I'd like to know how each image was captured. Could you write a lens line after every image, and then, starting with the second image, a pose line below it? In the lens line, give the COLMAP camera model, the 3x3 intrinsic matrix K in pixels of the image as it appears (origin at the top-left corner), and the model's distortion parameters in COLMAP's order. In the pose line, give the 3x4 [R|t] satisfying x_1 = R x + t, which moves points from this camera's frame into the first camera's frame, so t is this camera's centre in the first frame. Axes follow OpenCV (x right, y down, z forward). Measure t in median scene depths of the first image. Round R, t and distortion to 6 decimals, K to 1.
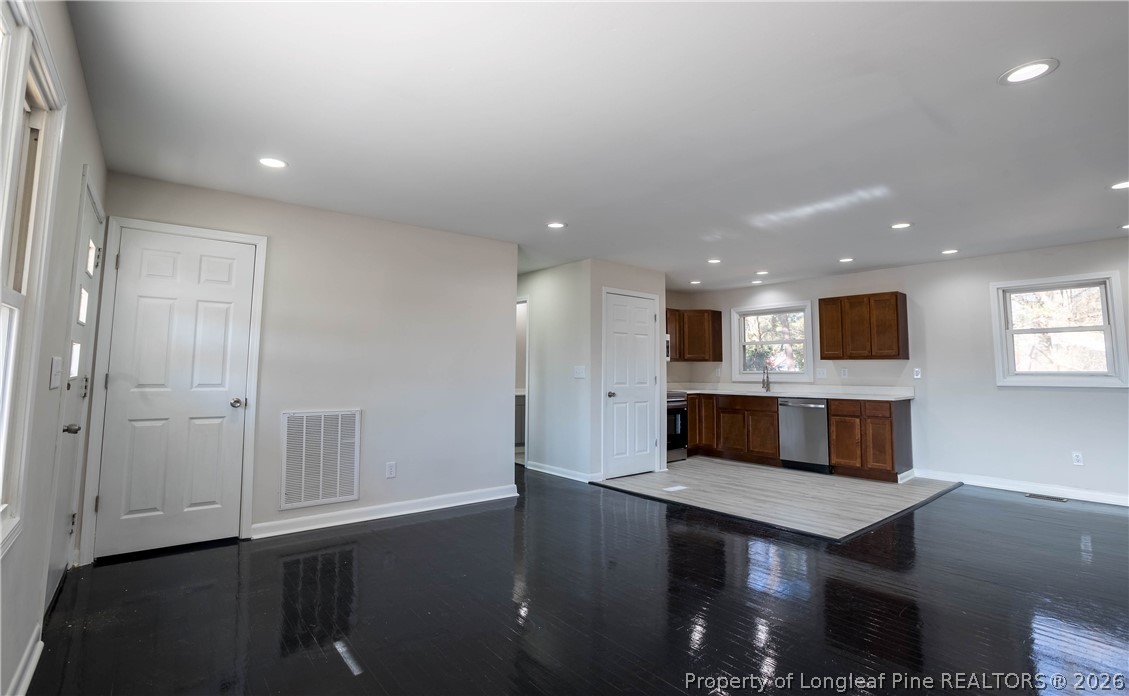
lens RADIAL K [[518.8, 0, 573.5], [0, 518.8, 323.5], [0, 0, 1]] dist [-0.059911, 0.025360]
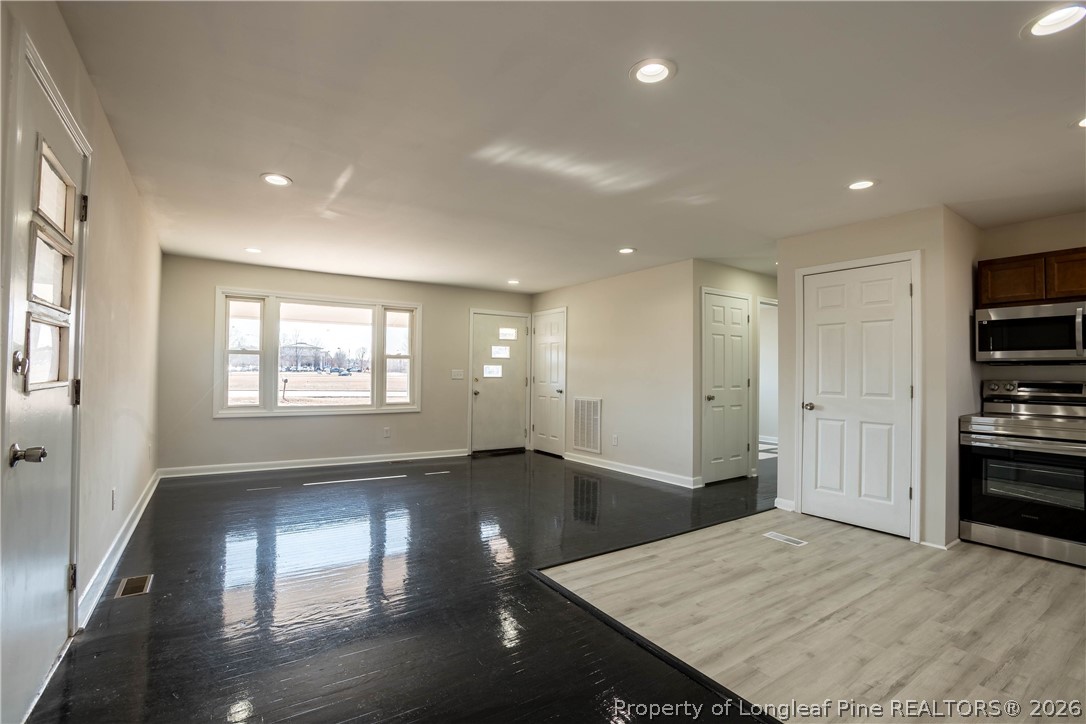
lens RADIAL K [[500.3, 0, 543.9], [0, 500.3, 366.2], [0, 0, 1]] dist [-0.072759, 0.029341]
pose [[-0.090762, -0.023226, -0.995602, 0.729866], [0.078933, 0.996415, -0.030441, 0.059766], [0.992740, -0.081349, -0.088604, 0.599641]]
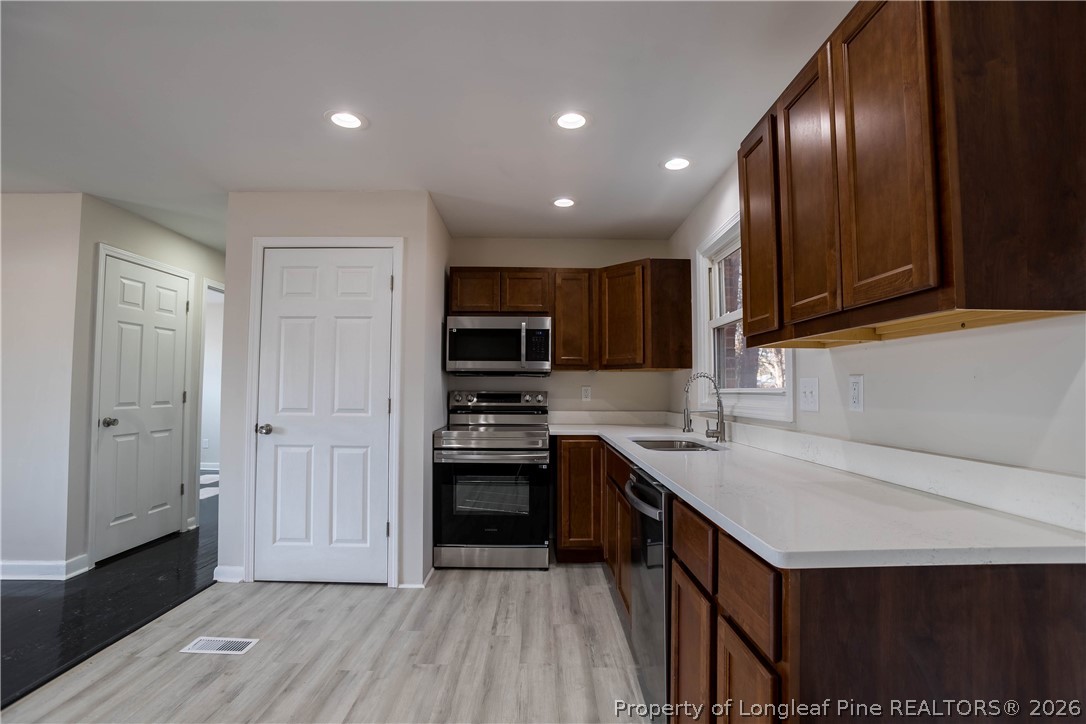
lens RADIAL K [[500.3, 0, 543.9], [0, 500.3, 366.2], [0, 0, 1]] dist [-0.072759, 0.029341]
pose [[0.778041, -0.034005, -0.627292, 0.553354], [0.057936, 0.998162, 0.017749, 0.067877], [0.625536, -0.050152, 0.778582, 0.691121]]
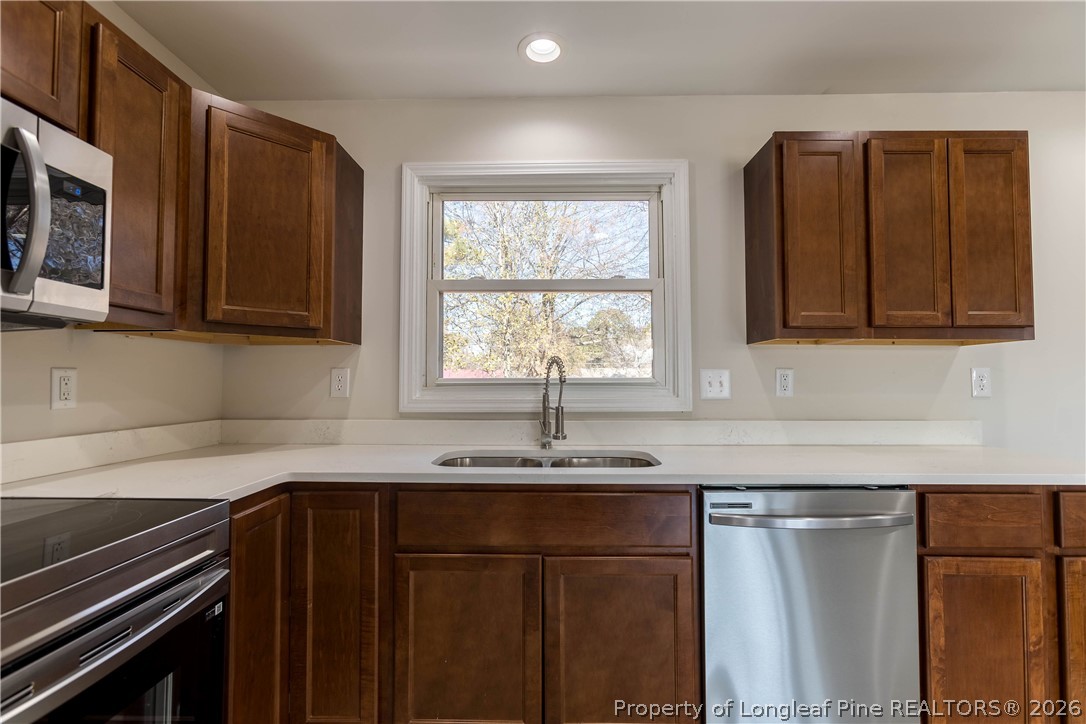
lens RADIAL K [[489.3, 0, 543.3], [0, 489.3, 364.9], [0, 0, 1]] dist [-0.000999, 0.000620]
pose [[0.651483, 0.017525, 0.758461, 0.178494], [-0.065031, 0.997344, 0.032814, 0.083371], [-0.755871, -0.070702, 0.650892, 0.894296]]
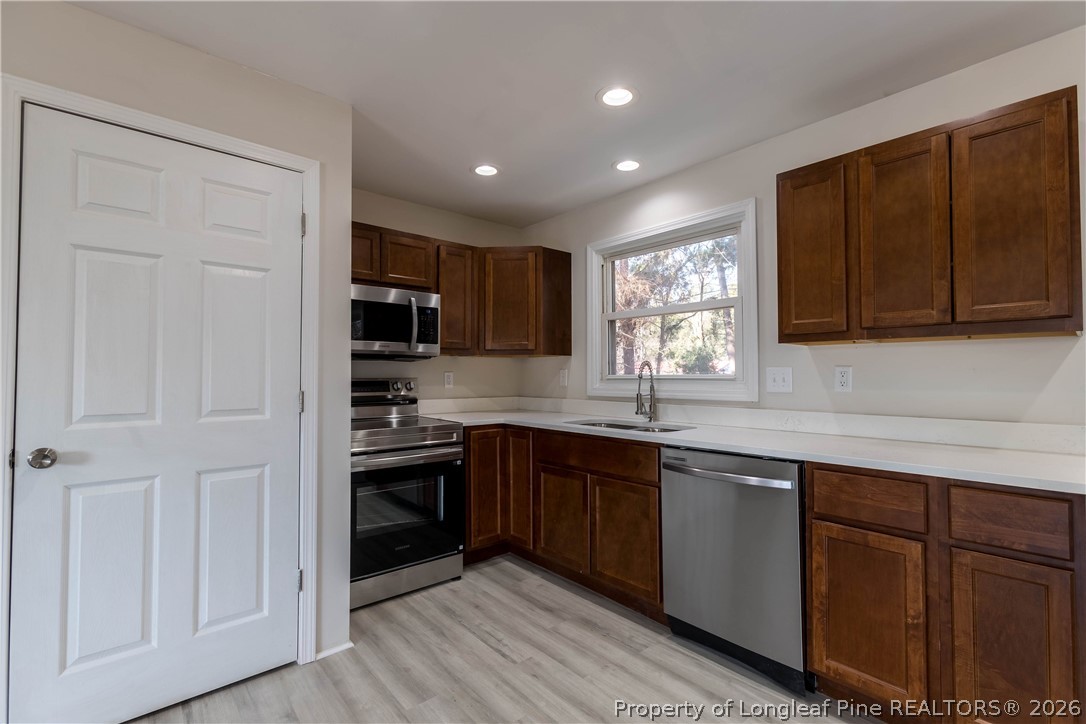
lens RADIAL K [[489.3, 0, 543.3], [0, 489.3, 364.9], [0, 0, 1]] dist [-0.000999, 0.000620]
pose [[0.999612, -0.007425, 0.026855, 0.298807], [0.005491, 0.997433, 0.071399, 0.059103], [-0.027316, -0.071224, 0.997086, 0.642451]]
